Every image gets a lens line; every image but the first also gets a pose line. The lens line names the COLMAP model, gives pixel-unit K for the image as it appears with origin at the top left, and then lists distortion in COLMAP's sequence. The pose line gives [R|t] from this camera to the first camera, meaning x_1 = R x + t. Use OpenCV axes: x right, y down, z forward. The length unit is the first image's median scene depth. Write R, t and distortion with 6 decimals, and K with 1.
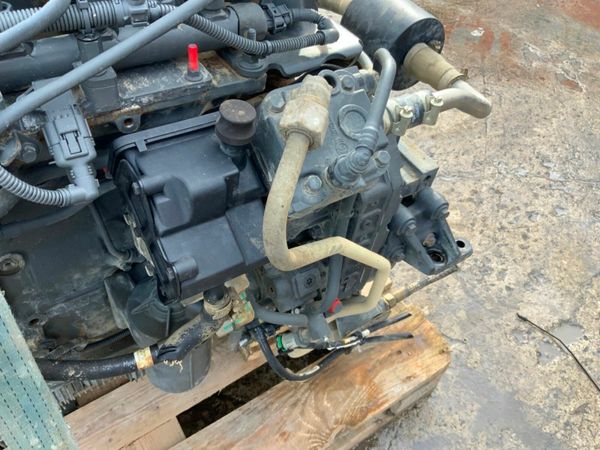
lens RADIAL K [[504.4, 0, 300.0], [0, 504.4, 225.0], [0, 0, 1]] dist [0.063484, -0.117090]
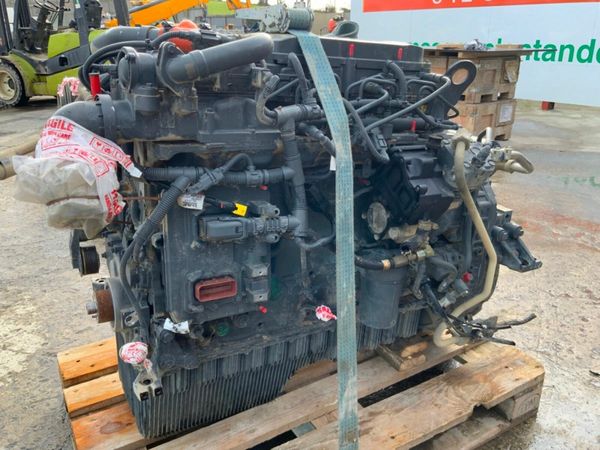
lens RADIAL K [[497.0, 0, 300.0], [0, 497.0, 225.0], [0, 0, 1]] dist [0.096810, -0.167056]
pose [[0.997537, -0.035252, -0.060639, -0.300803], [0.001528, 0.875244, -0.483679, 0.630188], [0.070125, 0.482395, 0.873142, -0.489275]]
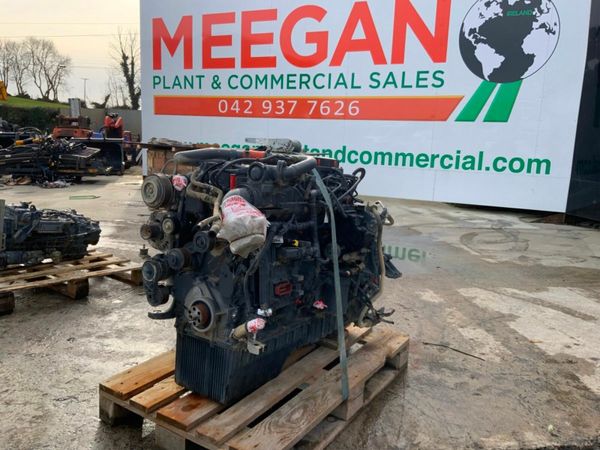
lens RADIAL K [[497.0, 0, 300.0], [0, 497.0, 225.0], [0, 0, 1]] dist [0.096810, -0.167056]
pose [[0.913125, -0.086008, 0.398504, -1.191278], [0.315148, 0.769011, -0.556151, 1.110080], [-0.258620, 0.633423, 0.729308, -1.051113]]
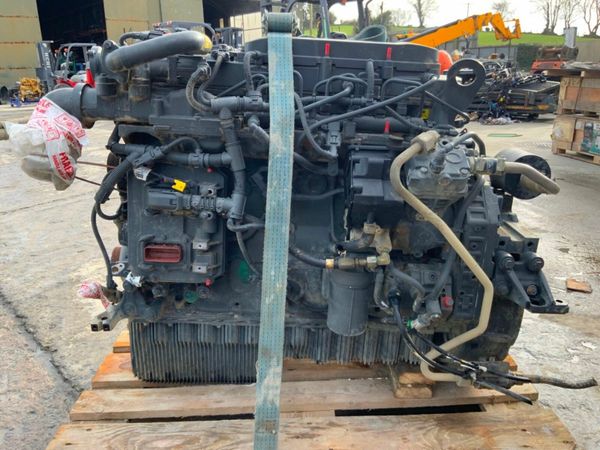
lens RADIAL K [[497.0, 0, 300.0], [0, 497.0, 225.0], [0, 0, 1]] dist [0.096810, -0.167056]
pose [[0.850546, 0.086870, -0.518676, 0.343258], [-0.355748, 0.821406, -0.445797, 0.607507], [0.387317, 0.563689, 0.729548, -0.322864]]
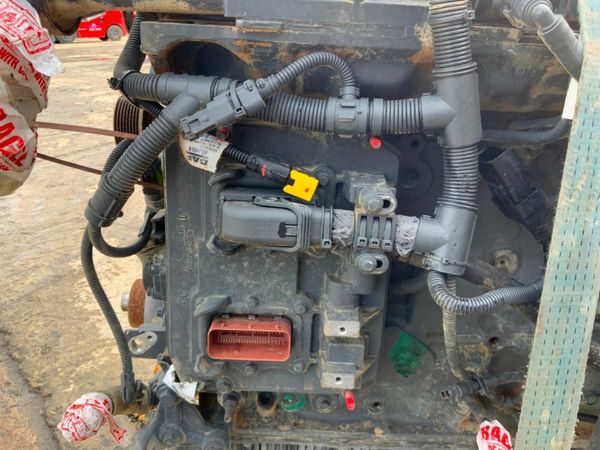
lens RADIAL K [[504.4, 0, 300.0], [0, 504.4, 225.0], [0, 0, 1]] dist [0.063484, -0.117090]
pose [[0.838252, 0.144403, -0.525814, -0.245049], [-0.368621, 0.860644, -0.351299, 0.313112], [0.401810, 0.488303, 0.774667, 0.021473]]
